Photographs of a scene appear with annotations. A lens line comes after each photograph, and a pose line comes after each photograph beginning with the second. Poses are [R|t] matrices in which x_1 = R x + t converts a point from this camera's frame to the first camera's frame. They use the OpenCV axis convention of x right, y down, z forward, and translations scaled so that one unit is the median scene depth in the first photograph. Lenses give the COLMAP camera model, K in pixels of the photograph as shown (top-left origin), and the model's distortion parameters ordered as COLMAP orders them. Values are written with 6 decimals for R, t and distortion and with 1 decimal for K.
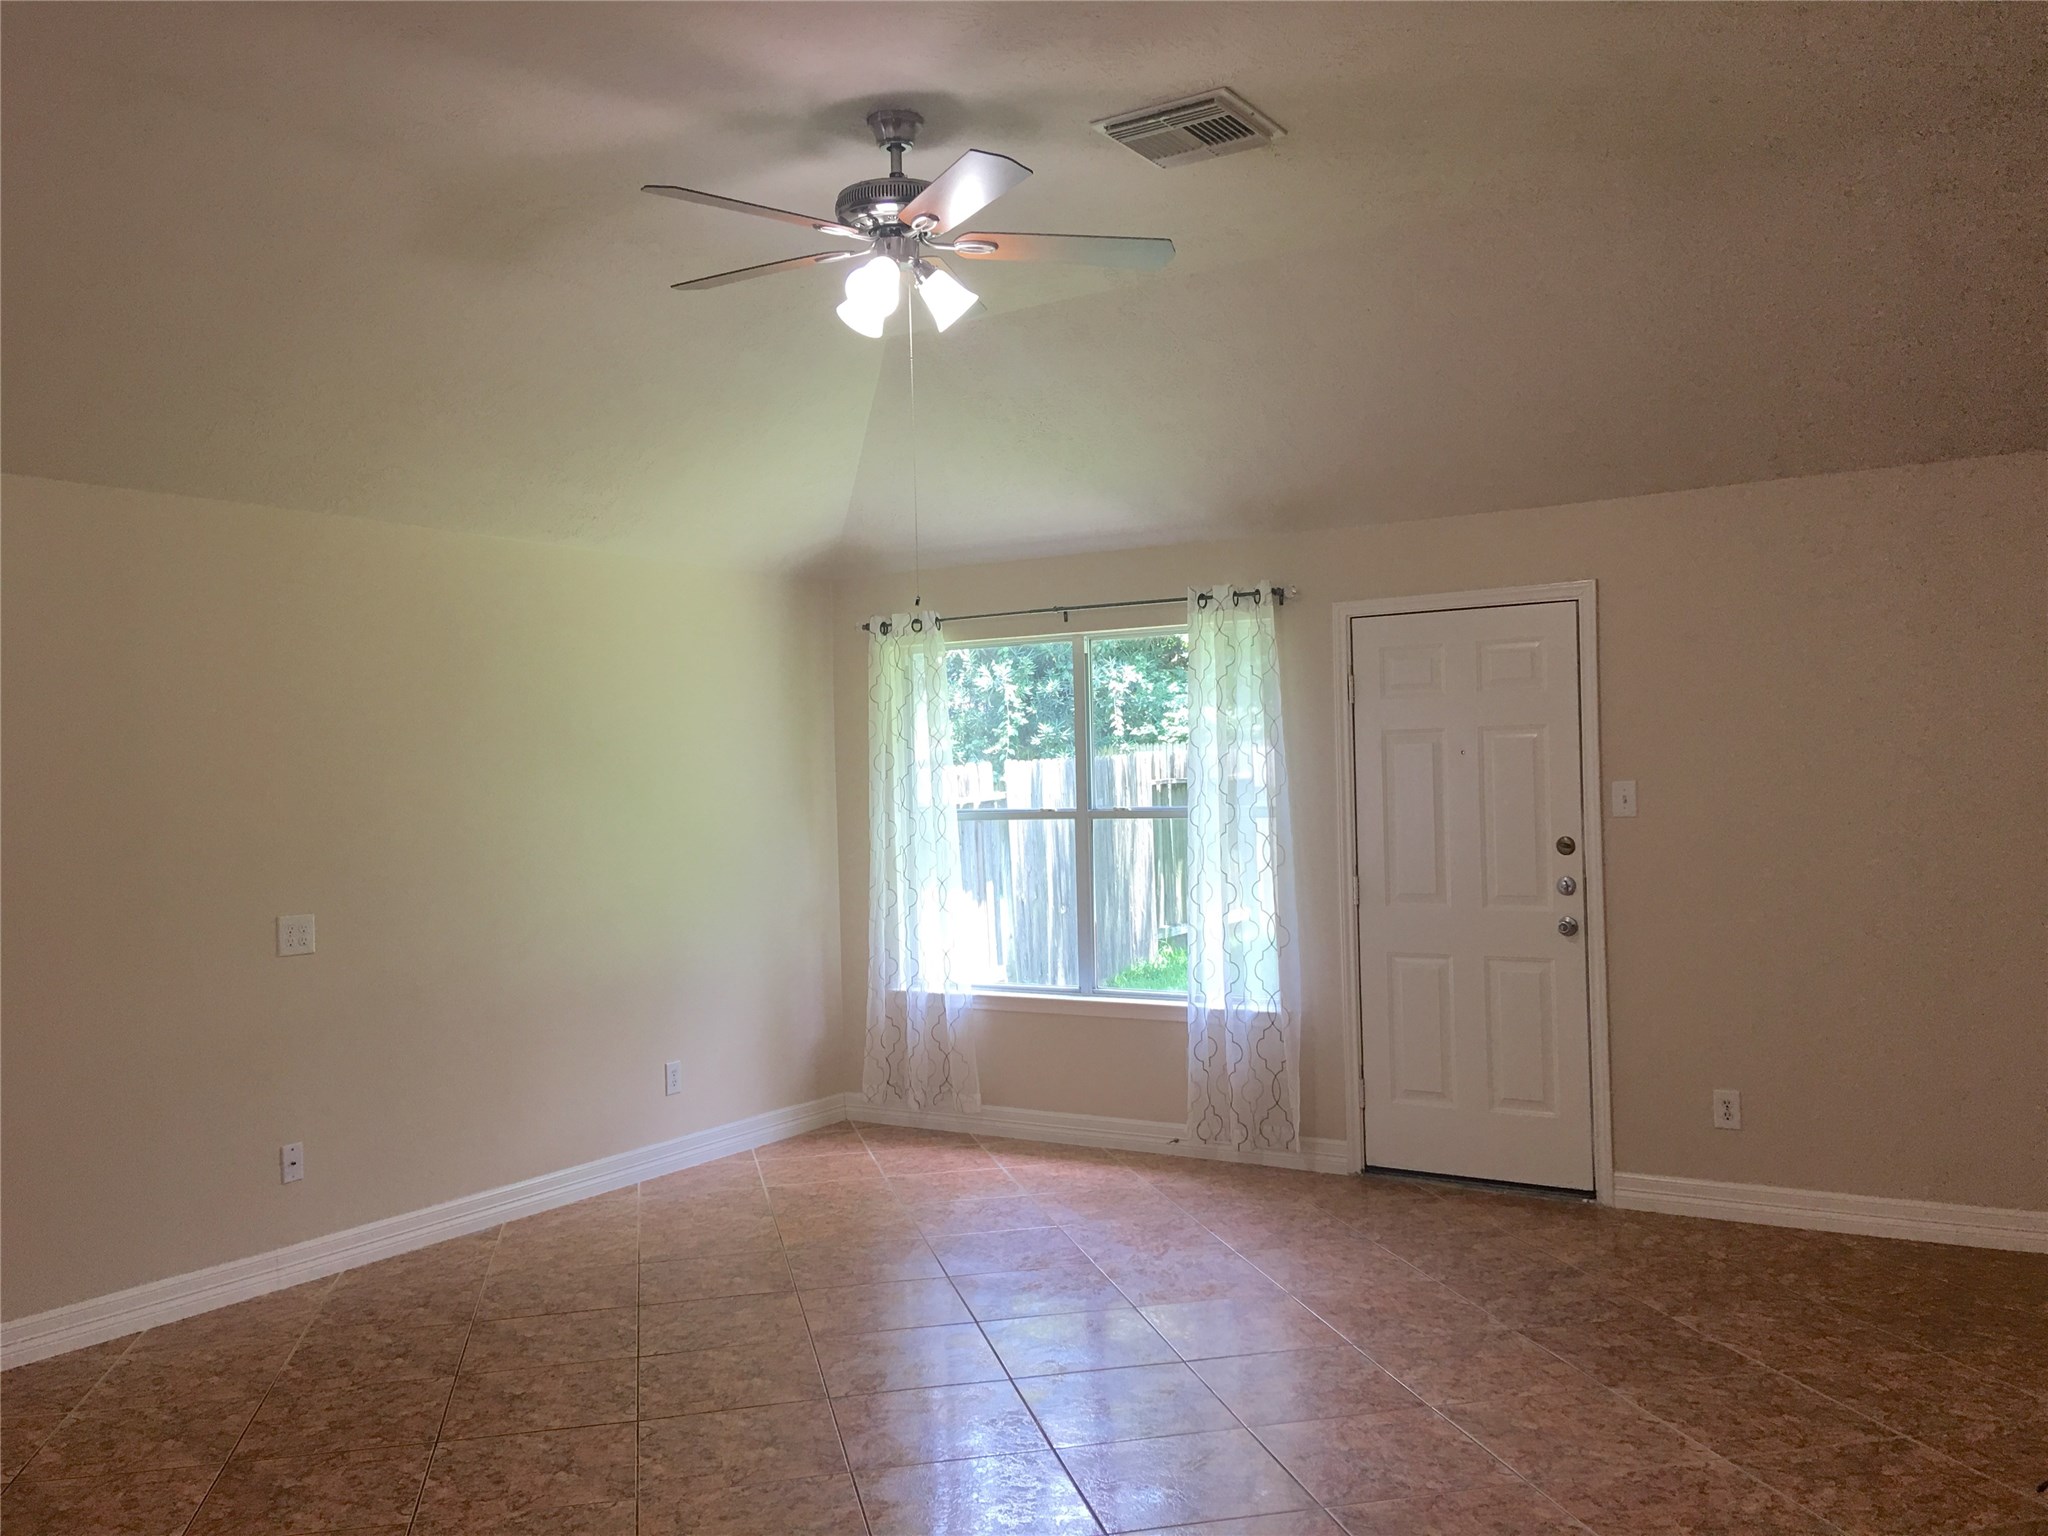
lens RADIAL K [[1738.5, 0, 1027.2], [0, 1738.5, 768.8], [0, 0, 1]] dist [0.088890, -0.136393]
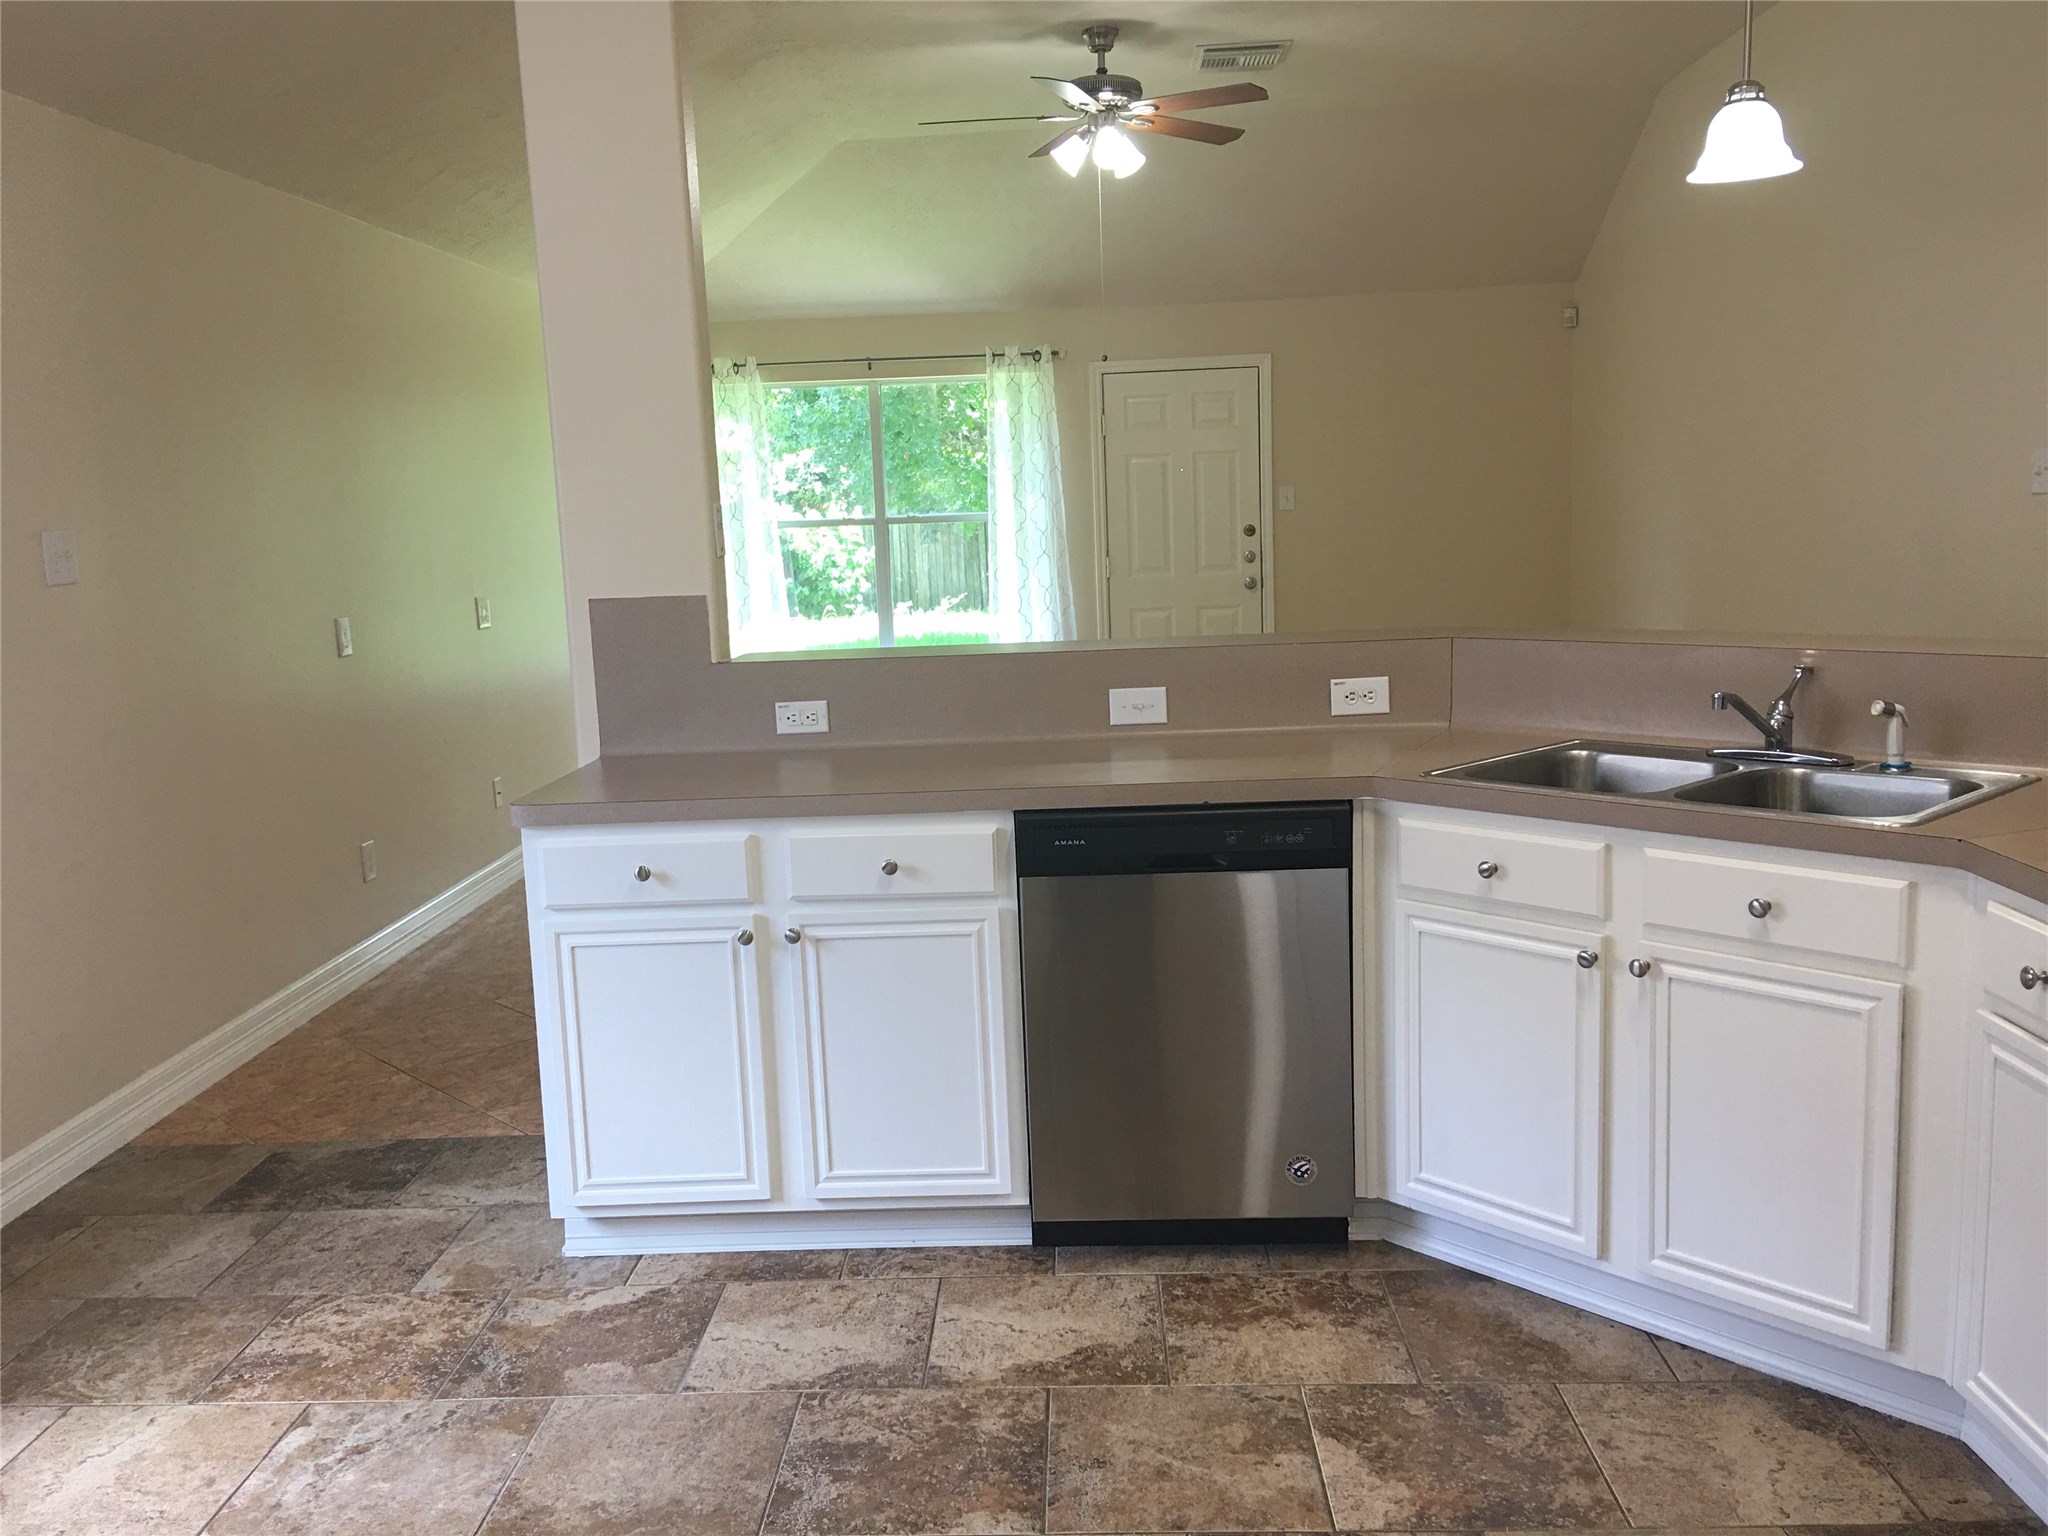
lens RADIAL K [[1738.5, 0, 1002.0], [0, 1738.5, 767.3], [0, 0, 1]] dist [0.088890, -0.136393]
pose [[0.846465, -0.095903, 0.523736, -0.657451], [0.015905, 0.987760, 0.155166, 0.007779], [-0.532206, -0.123012, 0.837630, -0.184250]]
